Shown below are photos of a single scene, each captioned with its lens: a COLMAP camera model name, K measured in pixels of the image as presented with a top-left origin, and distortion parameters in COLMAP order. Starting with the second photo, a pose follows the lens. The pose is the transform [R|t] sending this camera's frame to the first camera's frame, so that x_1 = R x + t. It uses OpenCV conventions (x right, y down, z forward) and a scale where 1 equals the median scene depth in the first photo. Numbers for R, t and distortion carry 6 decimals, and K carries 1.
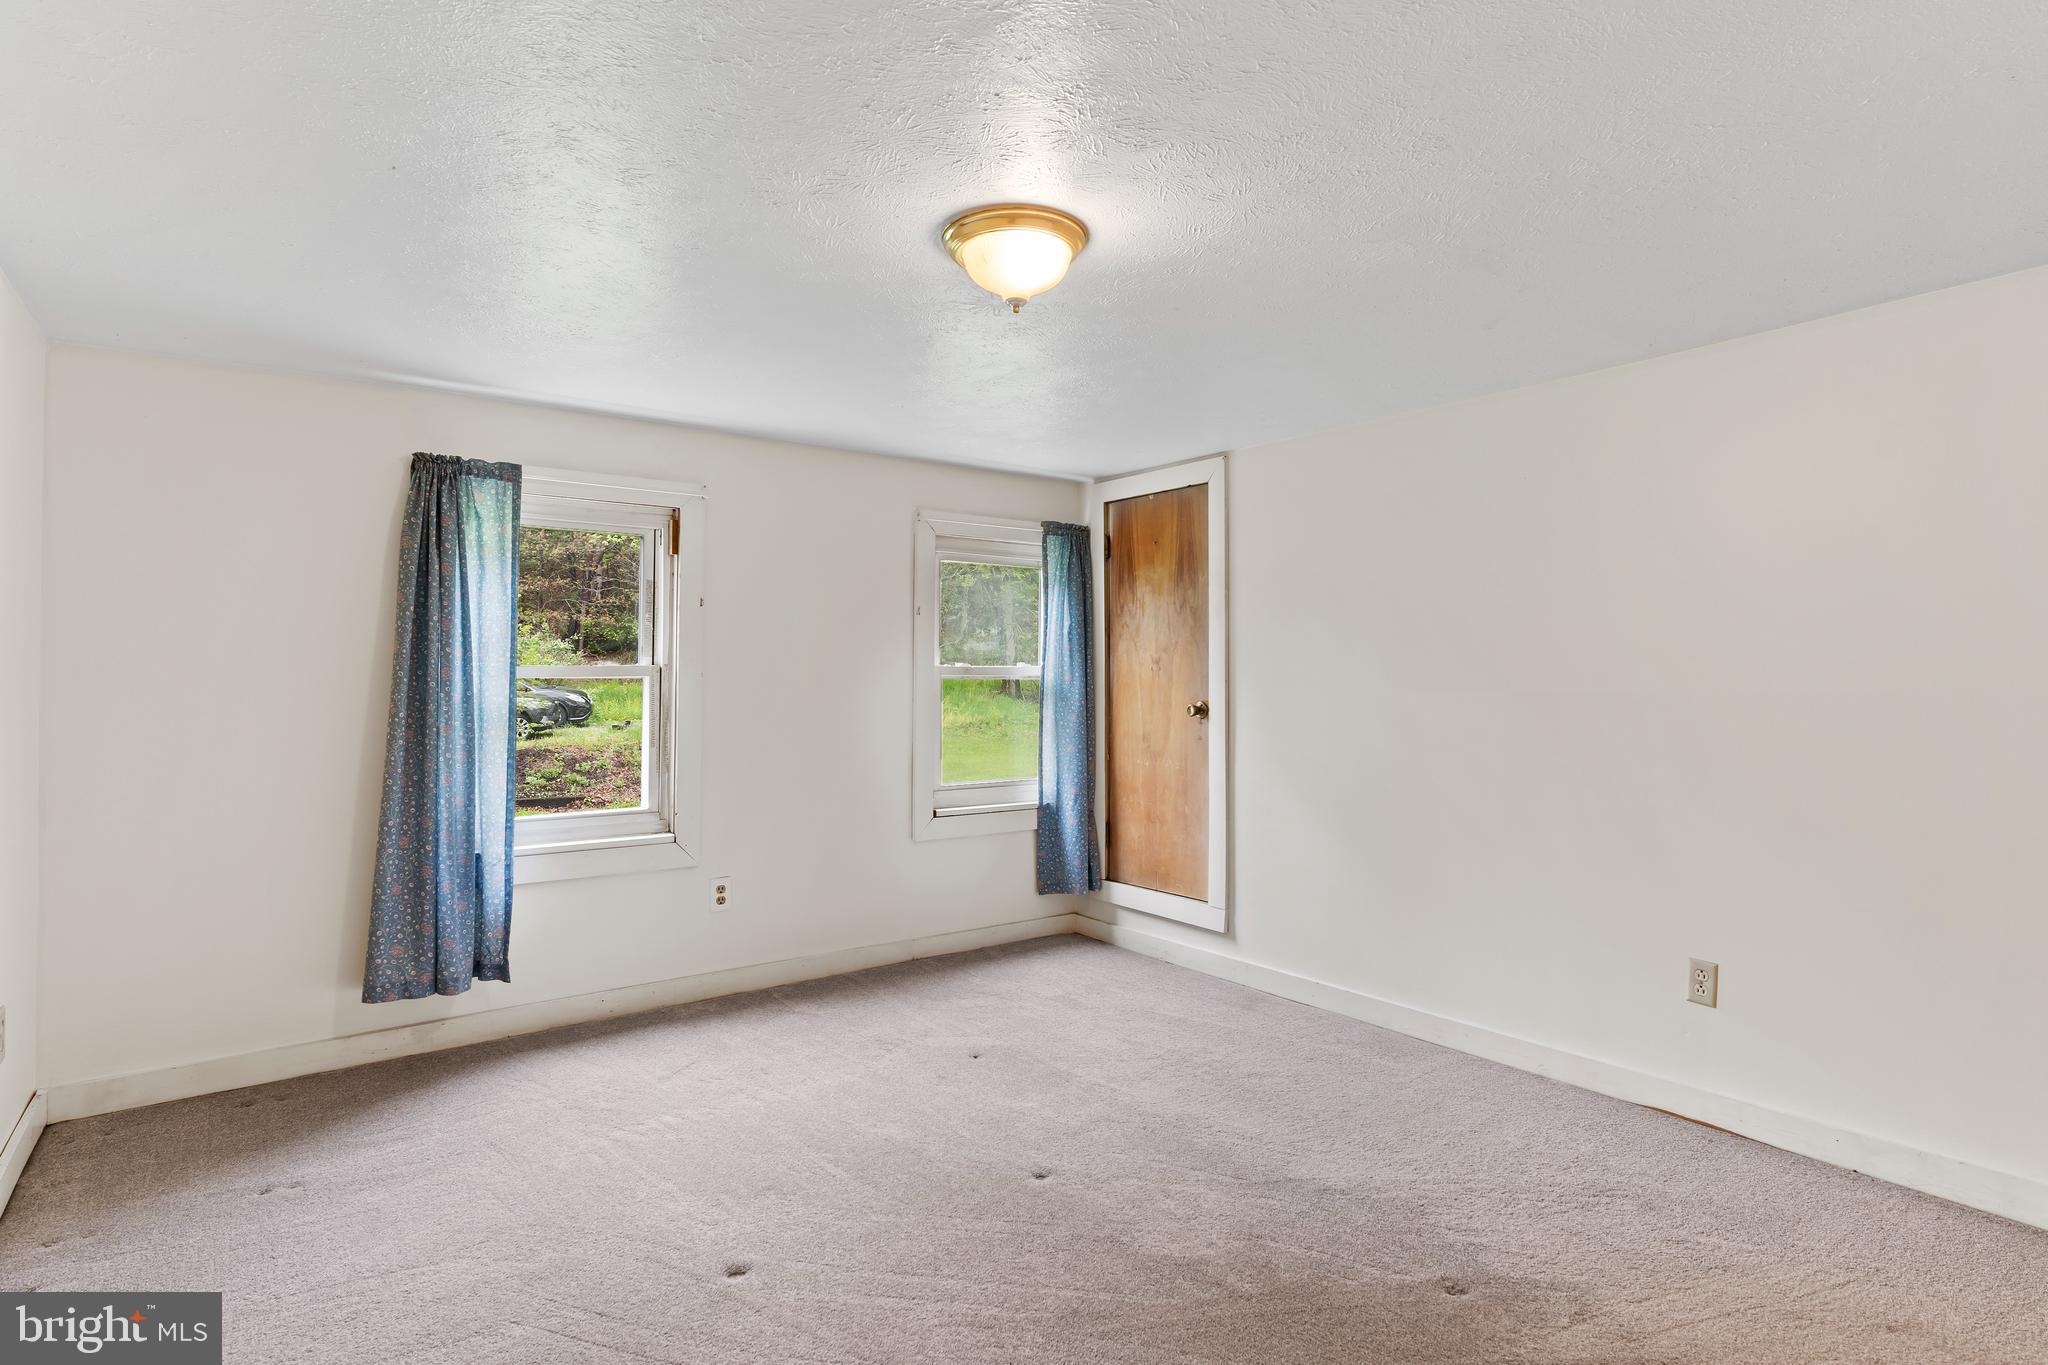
lens RADIAL K [[1047.7, 0, 1033.1], [0, 1047.7, 670.6], [0, 0, 1]] dist [-0.009679, 0.008018]
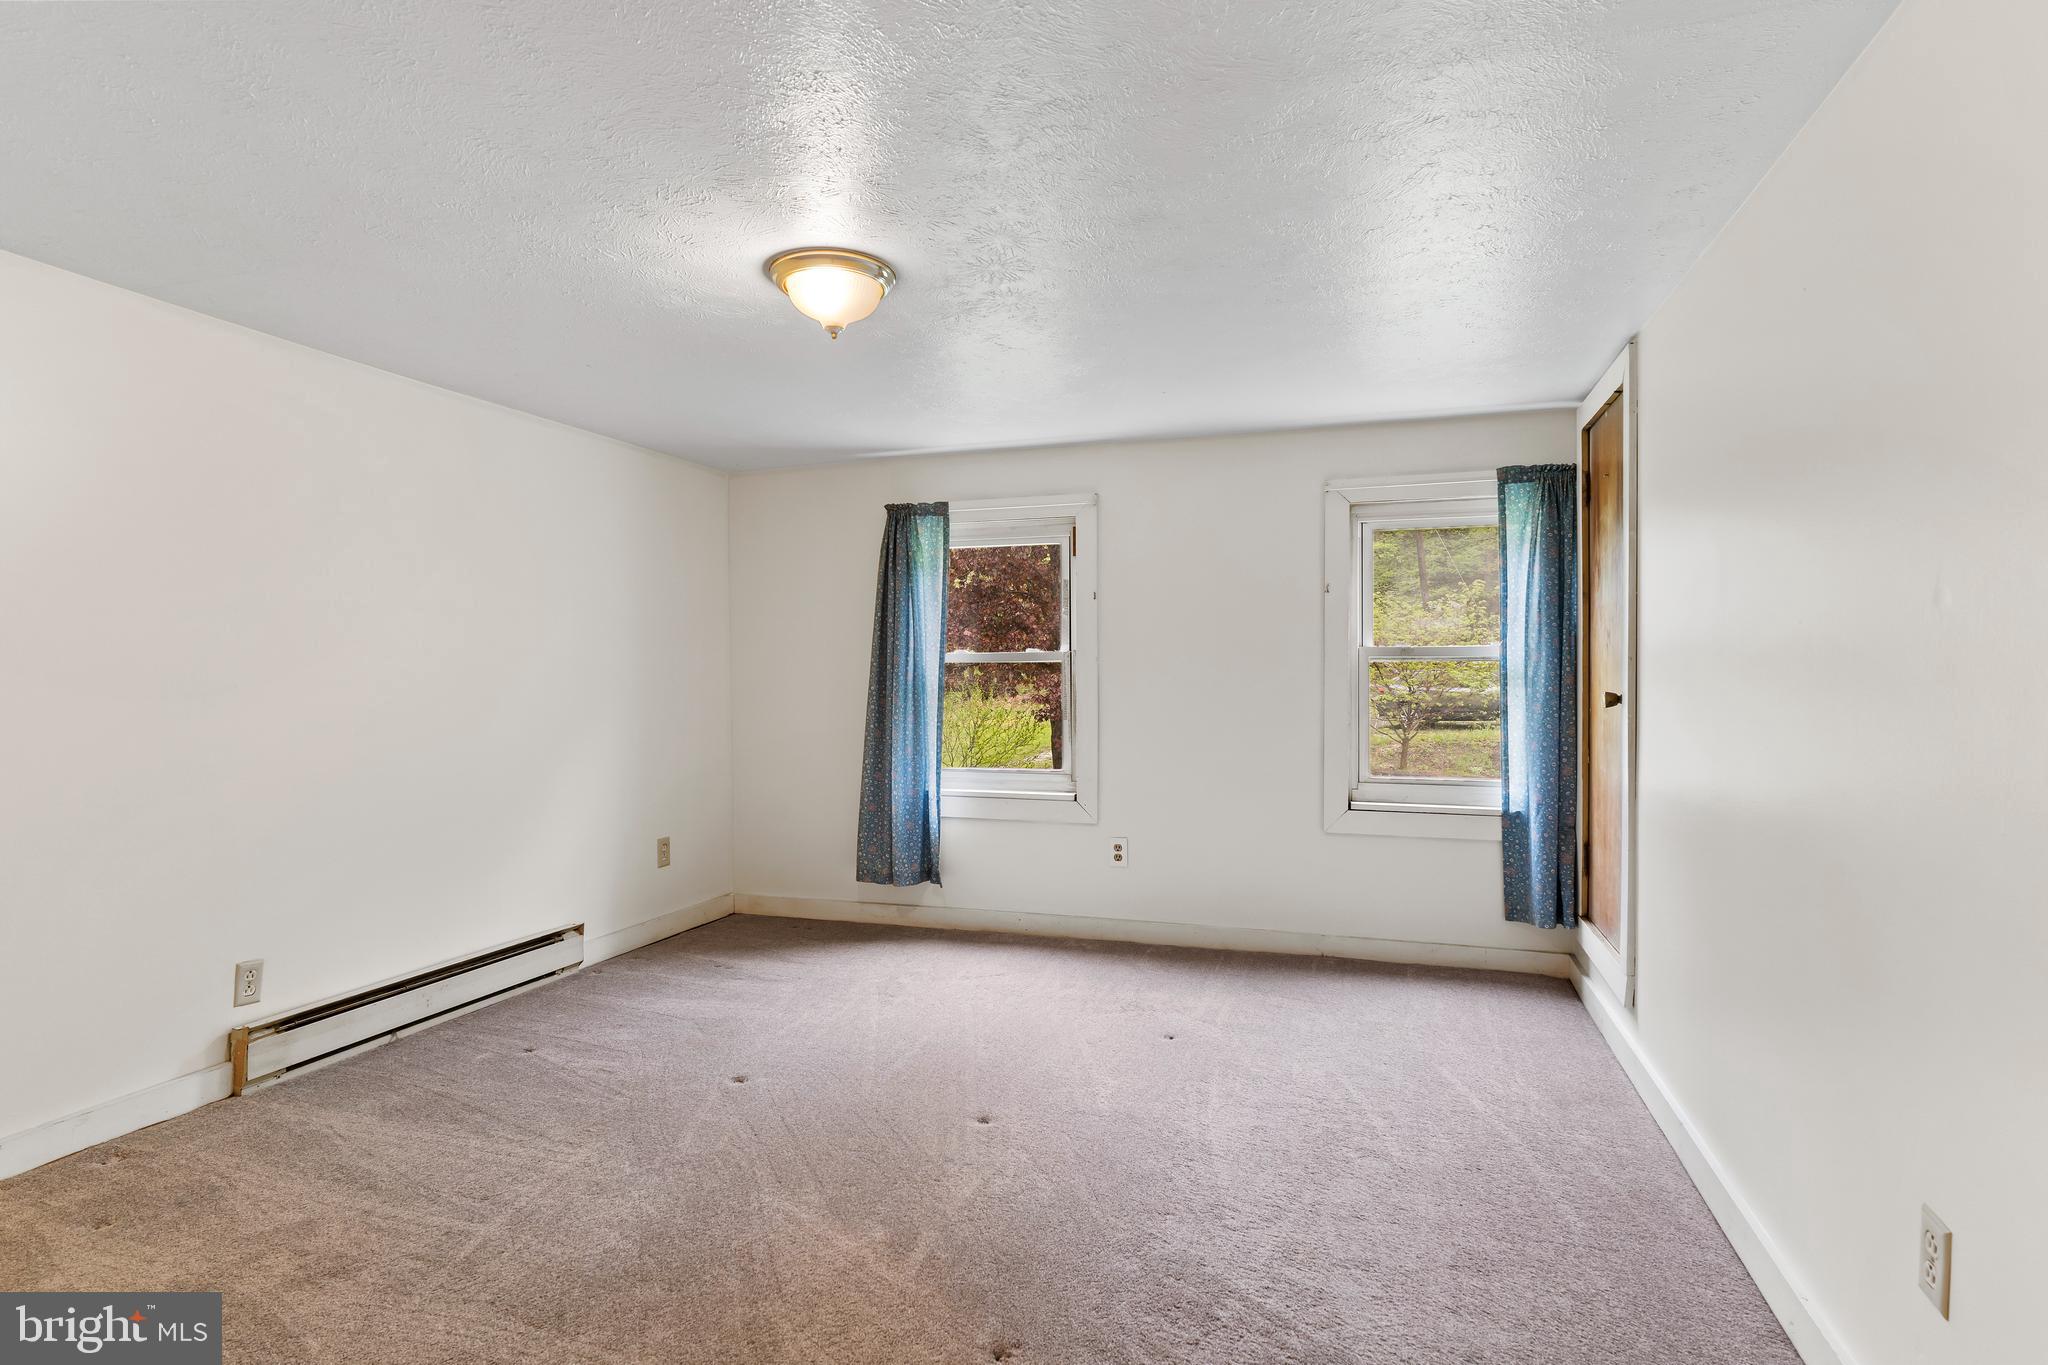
lens RADIAL K [[1047.7, 0, 1034.6], [0, 1047.7, 687.1], [0, 0, 1]] dist [-0.009679, 0.008018]
pose [[0.578520, 0.009648, -0.815611, 0.608785], [0.010023, 0.999770, 0.018936, 0.013206], [0.815607, -0.019129, 0.578290, 0.290329]]
